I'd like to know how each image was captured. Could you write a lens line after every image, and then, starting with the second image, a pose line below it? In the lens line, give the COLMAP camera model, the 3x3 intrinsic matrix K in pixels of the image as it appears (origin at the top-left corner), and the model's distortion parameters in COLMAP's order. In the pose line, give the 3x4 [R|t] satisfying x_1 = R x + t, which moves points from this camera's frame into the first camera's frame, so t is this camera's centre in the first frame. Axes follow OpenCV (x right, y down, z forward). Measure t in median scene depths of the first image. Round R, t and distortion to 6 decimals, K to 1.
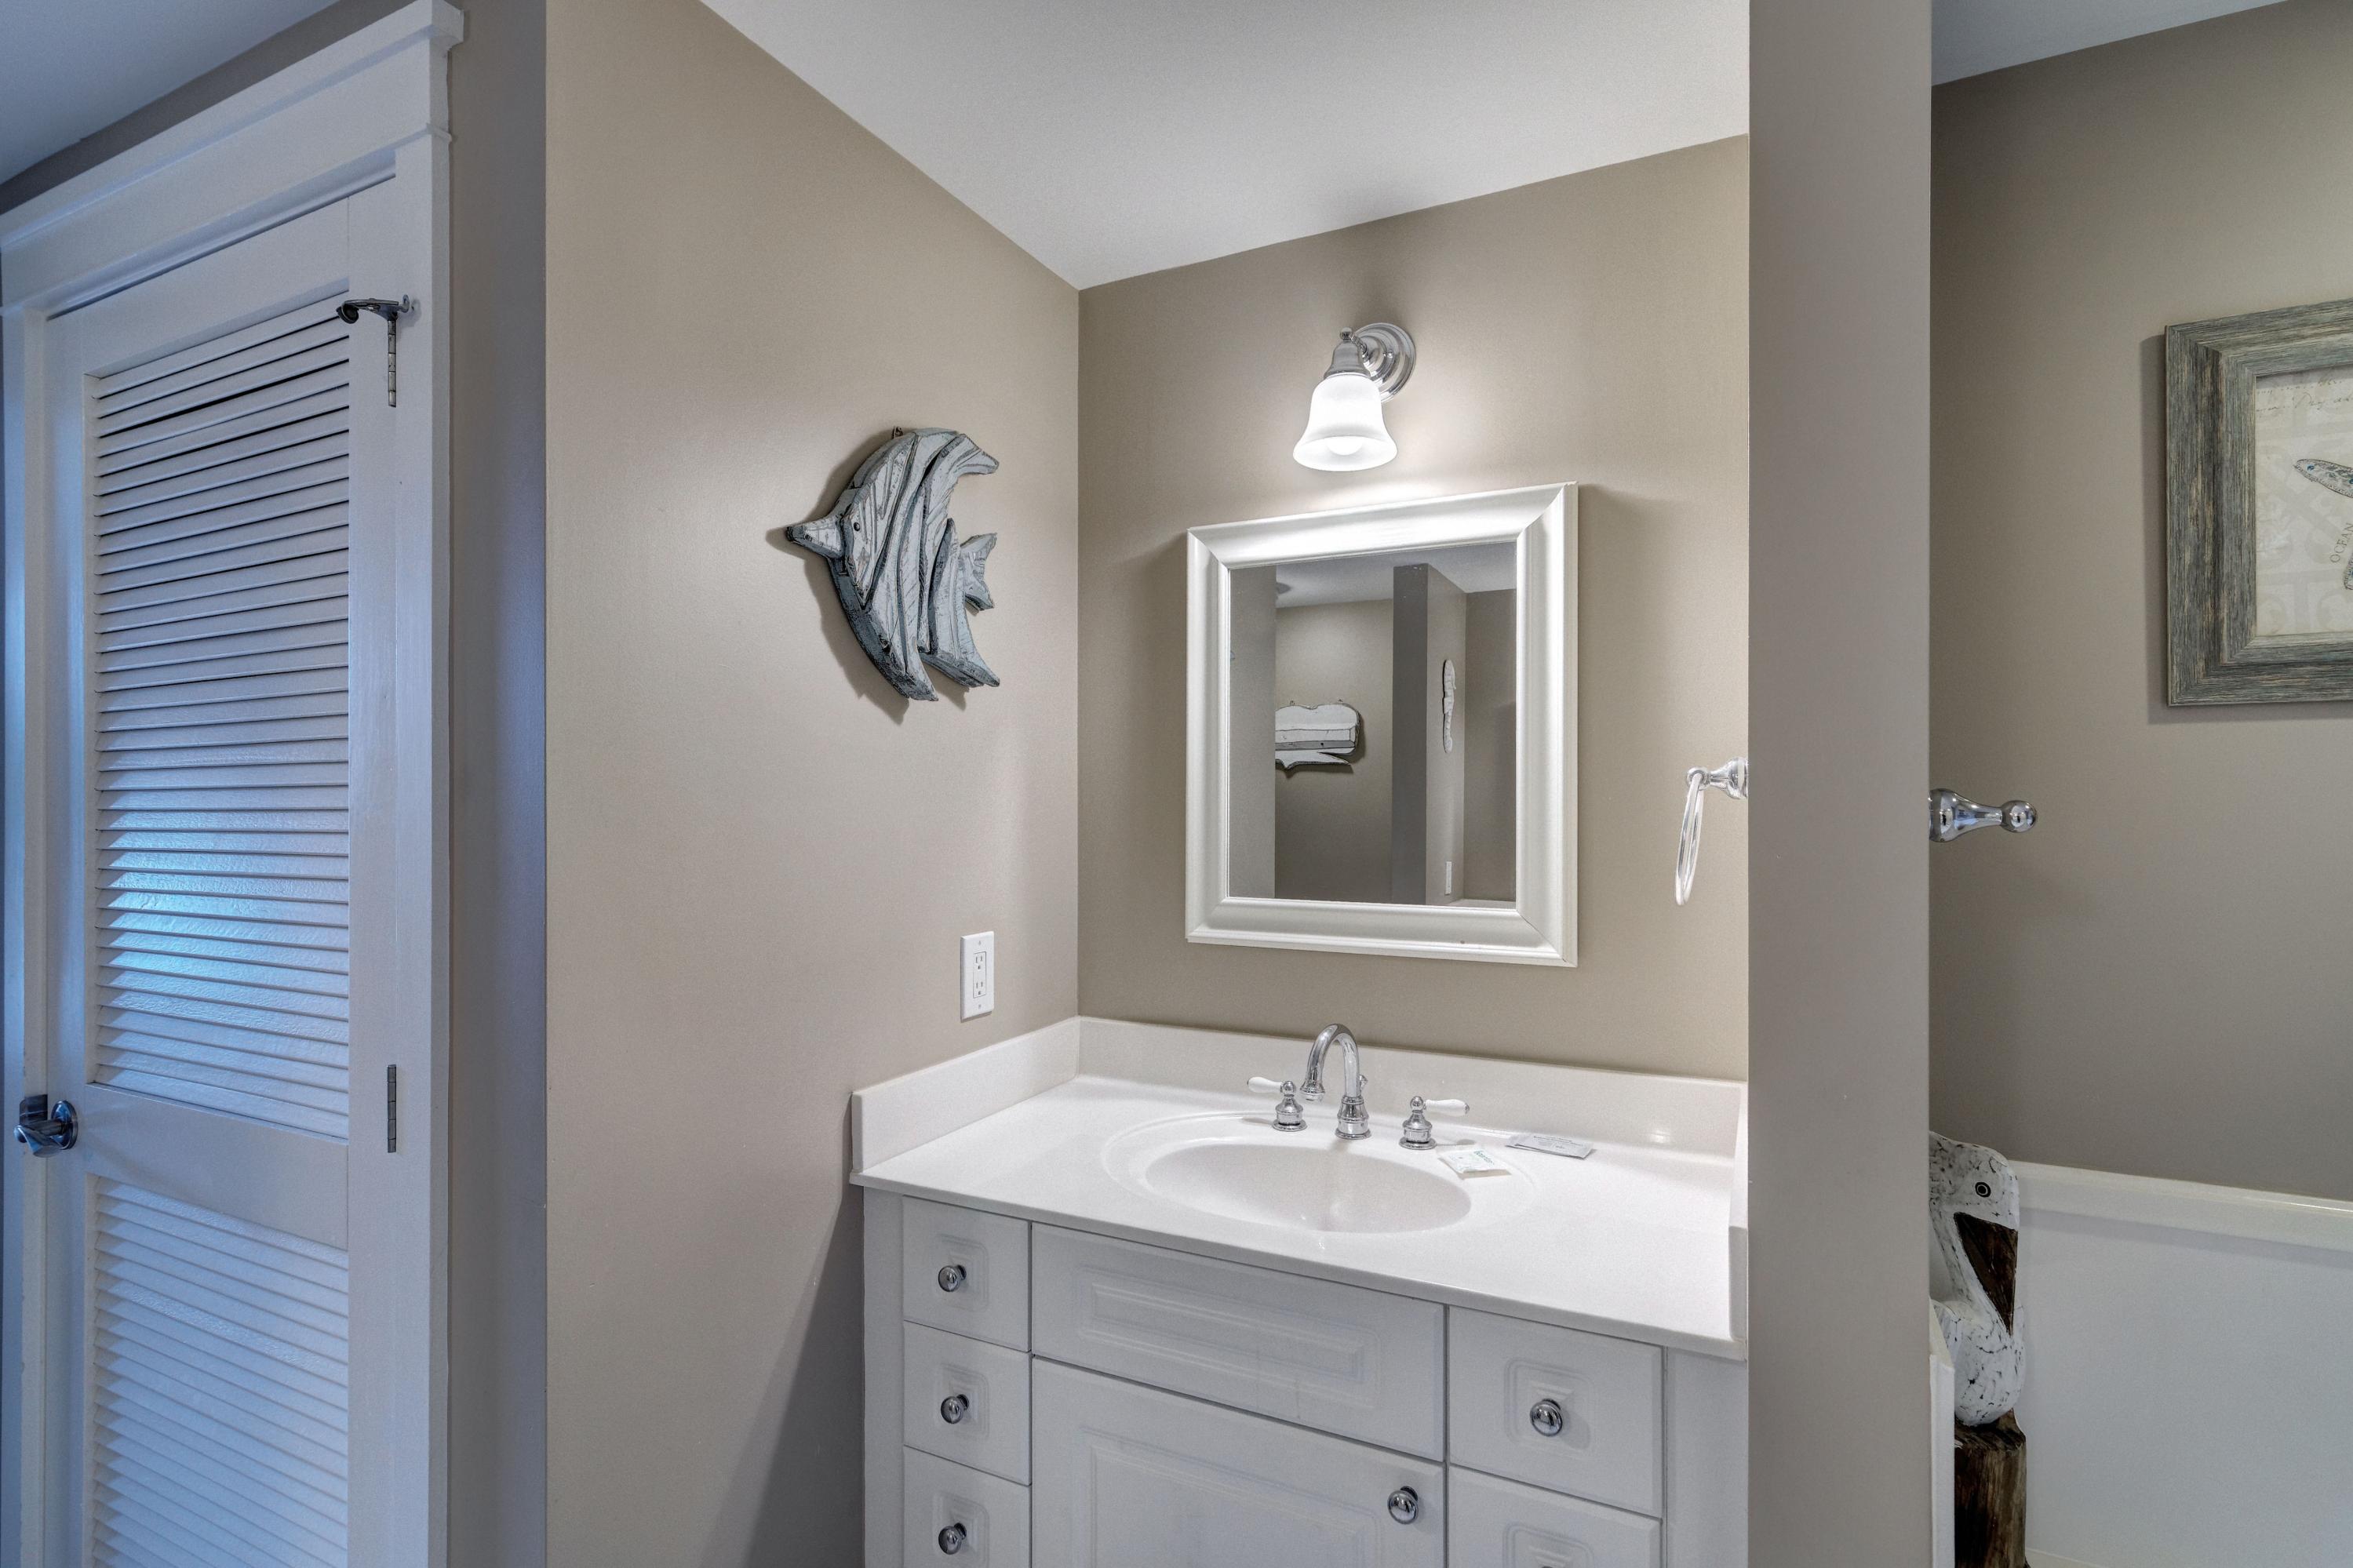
lens RADIAL K [[1137.0, 0, 1189.9], [0, 1137.0, 801.7], [0, 0, 1]] dist [0.020830, -0.002983]
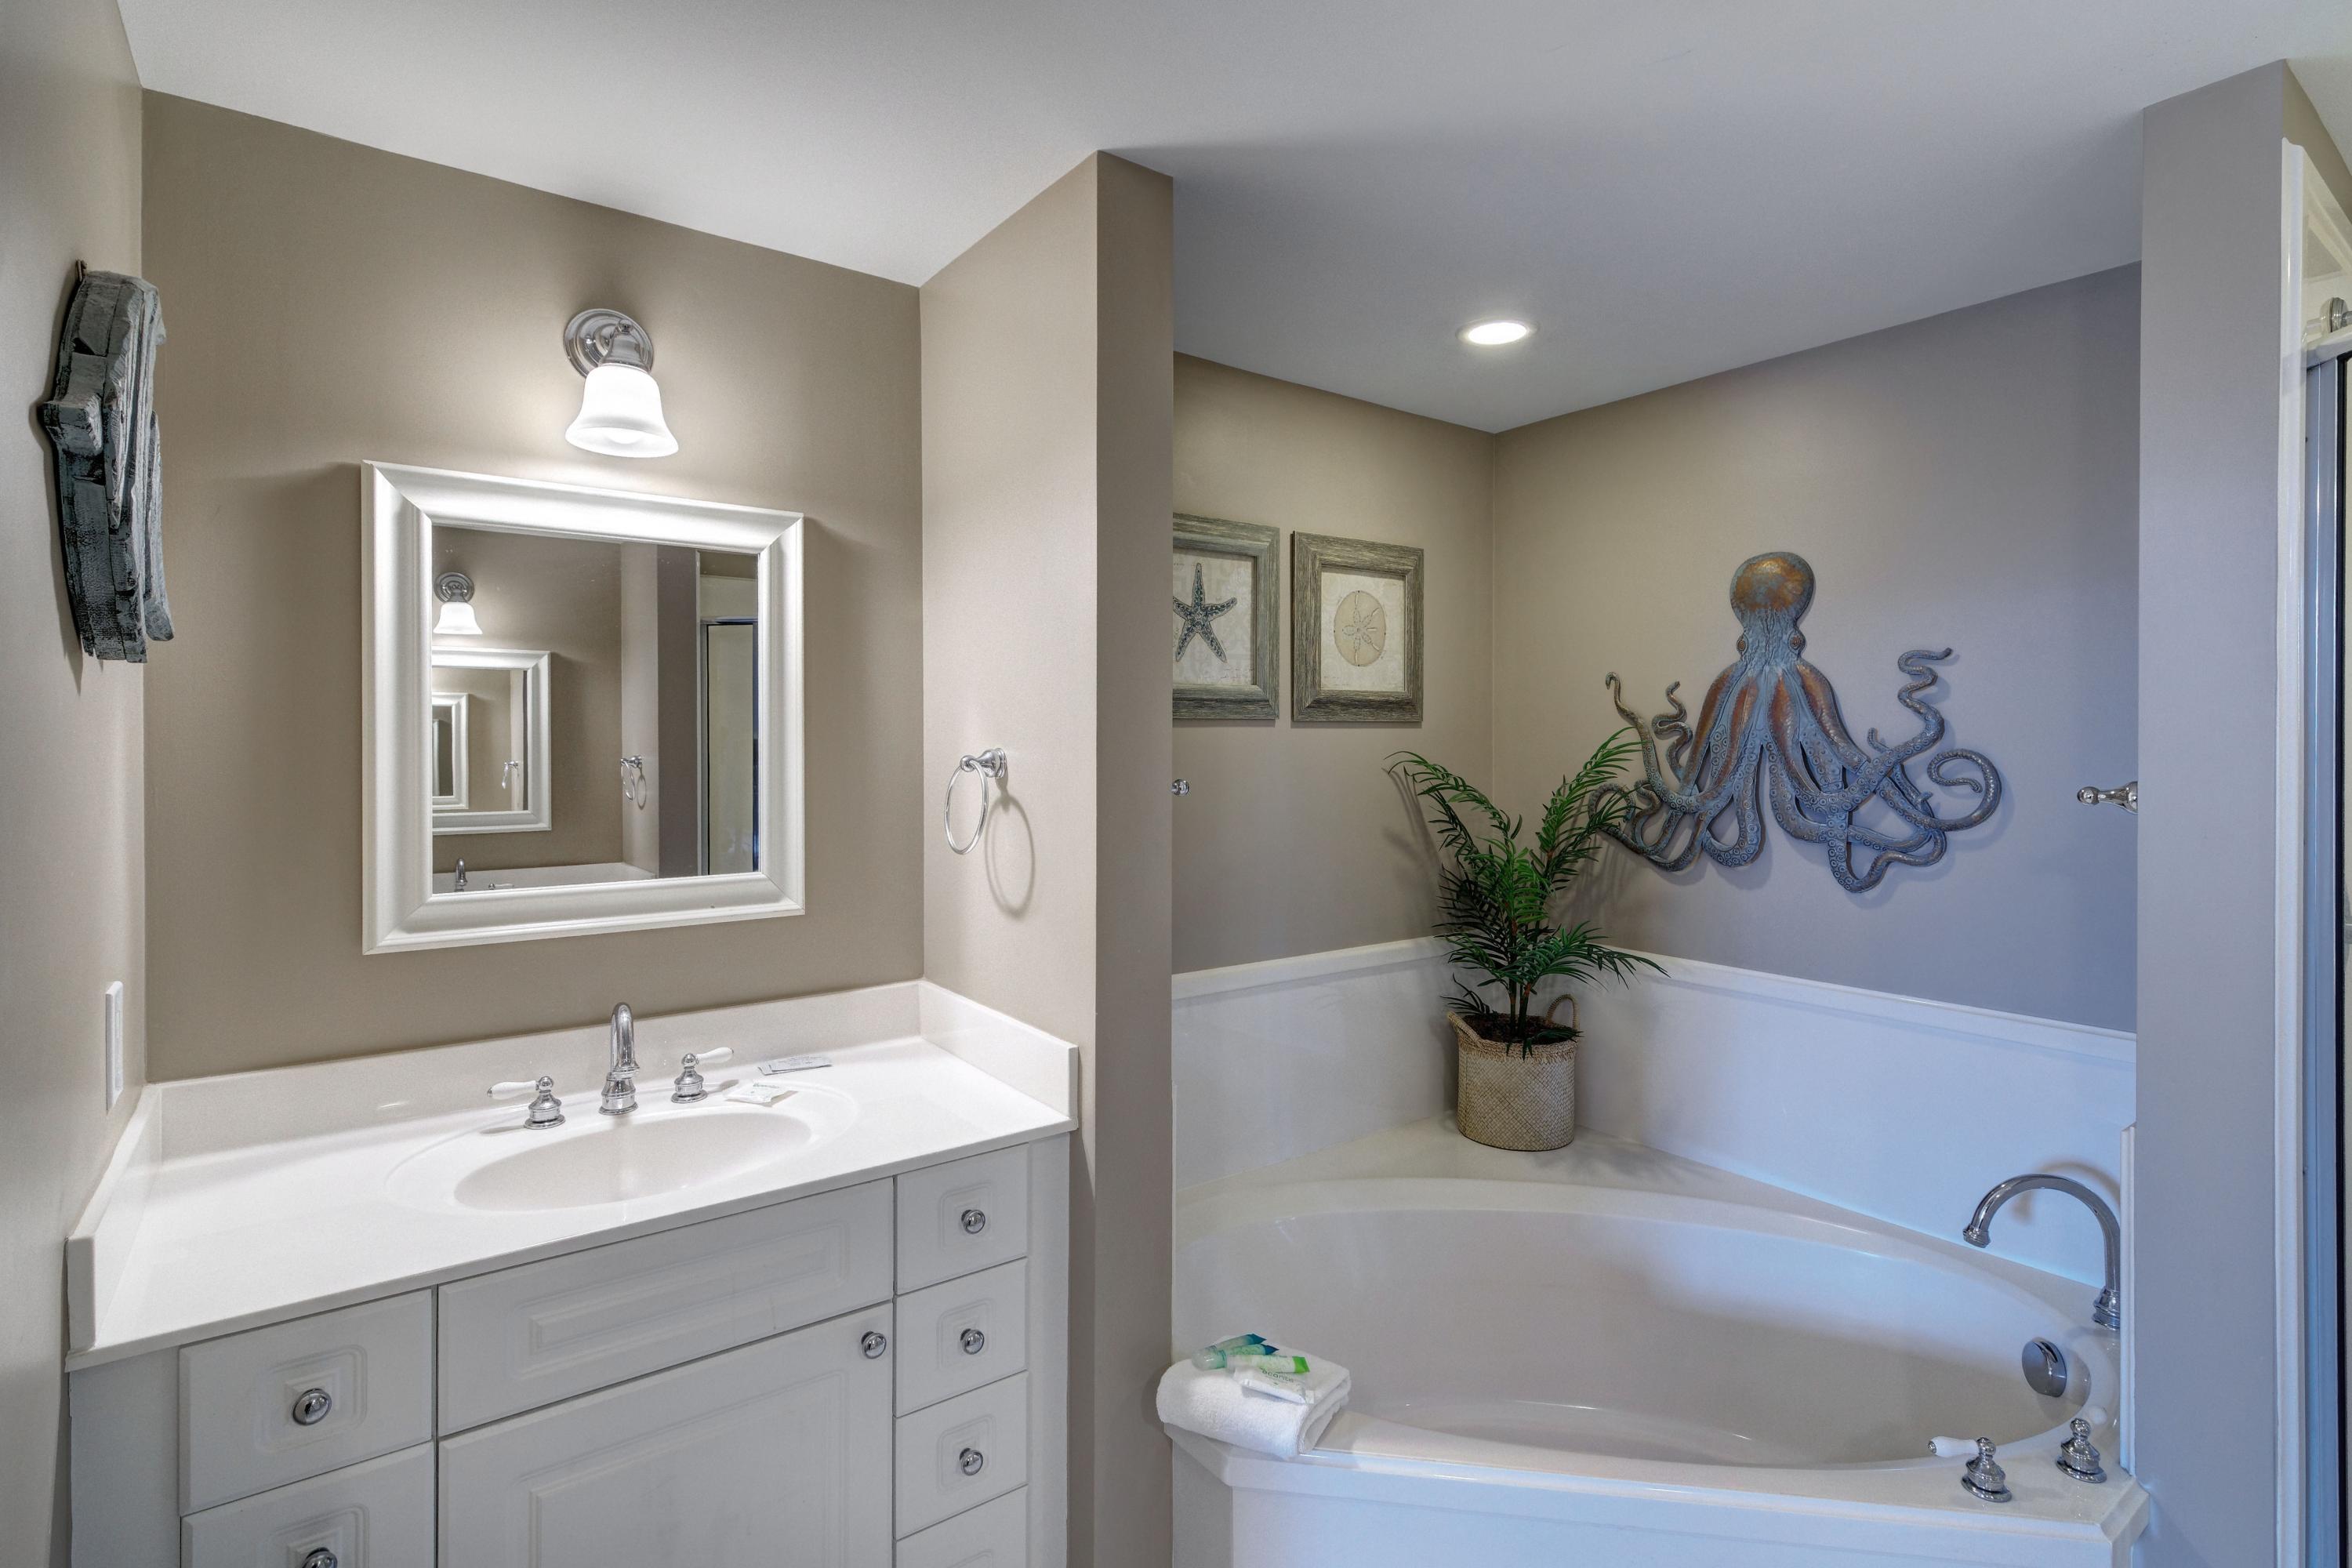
lens RADIAL K [[1136.7, 0, 1194.1], [0, 1136.7, 759.6], [0, 0, 1]] dist [0.020830, -0.002983]
pose [[0.449457, -0.012970, 0.893208, -0.550943], [0.002823, 0.999910, 0.013098, -0.034026], [-0.893298, -0.003365, 0.449453, 0.083392]]
